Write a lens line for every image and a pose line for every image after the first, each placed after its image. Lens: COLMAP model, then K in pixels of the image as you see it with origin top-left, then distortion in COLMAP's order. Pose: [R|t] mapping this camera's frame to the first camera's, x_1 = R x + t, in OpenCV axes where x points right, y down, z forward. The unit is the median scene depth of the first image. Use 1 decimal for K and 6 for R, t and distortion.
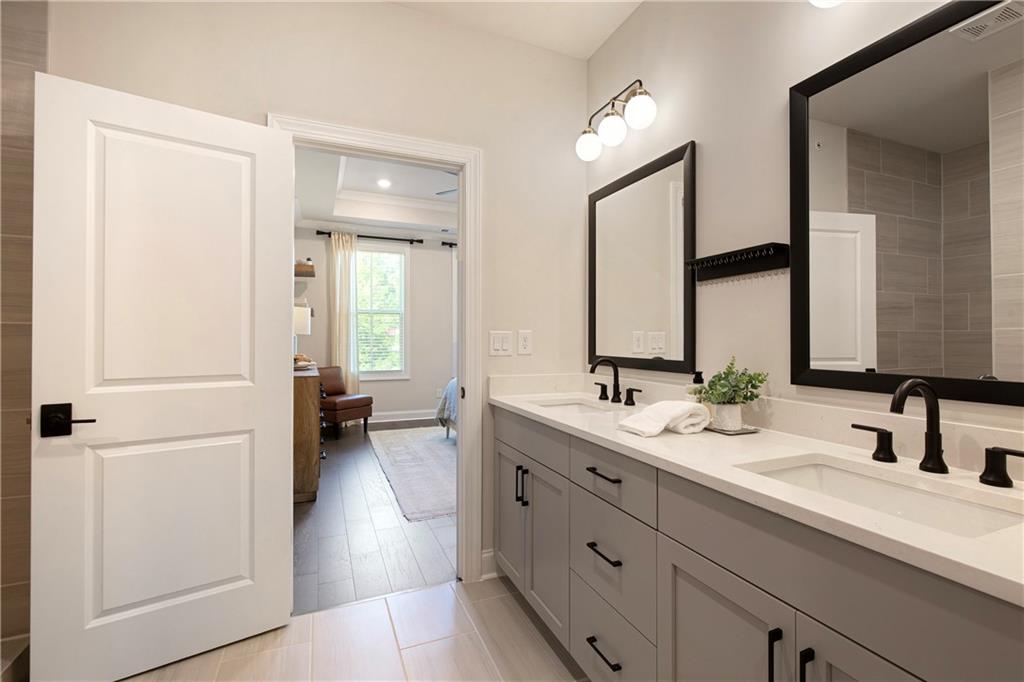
lens RADIAL K [[462.5, 0, 513.5], [0, 462.5, 338.1], [0, 0, 1]] dist [0.002708, 0.000029]
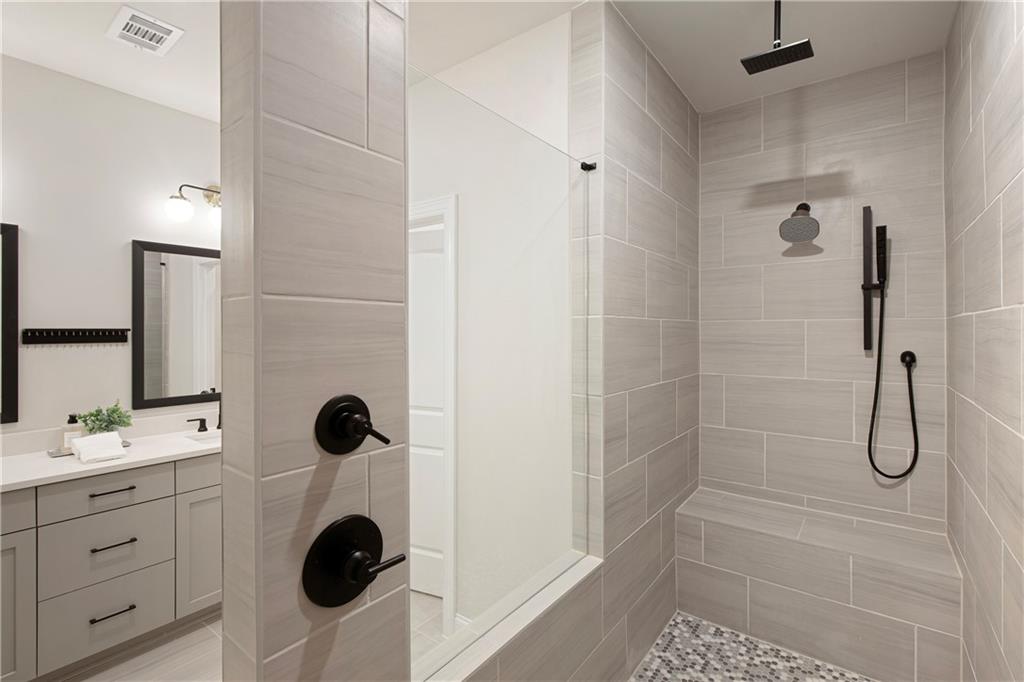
lens RADIAL K [[462.5, 0, 511.5], [0, 462.5, 335.5], [0, 0, 1]] dist [0.002708, 0.000029]
pose [[-0.497400, 0.001683, 0.867520, -1.674155], [0.001890, 0.999998, -0.000856, -0.182164], [-0.867519, 0.001214, -0.497402, 0.656762]]
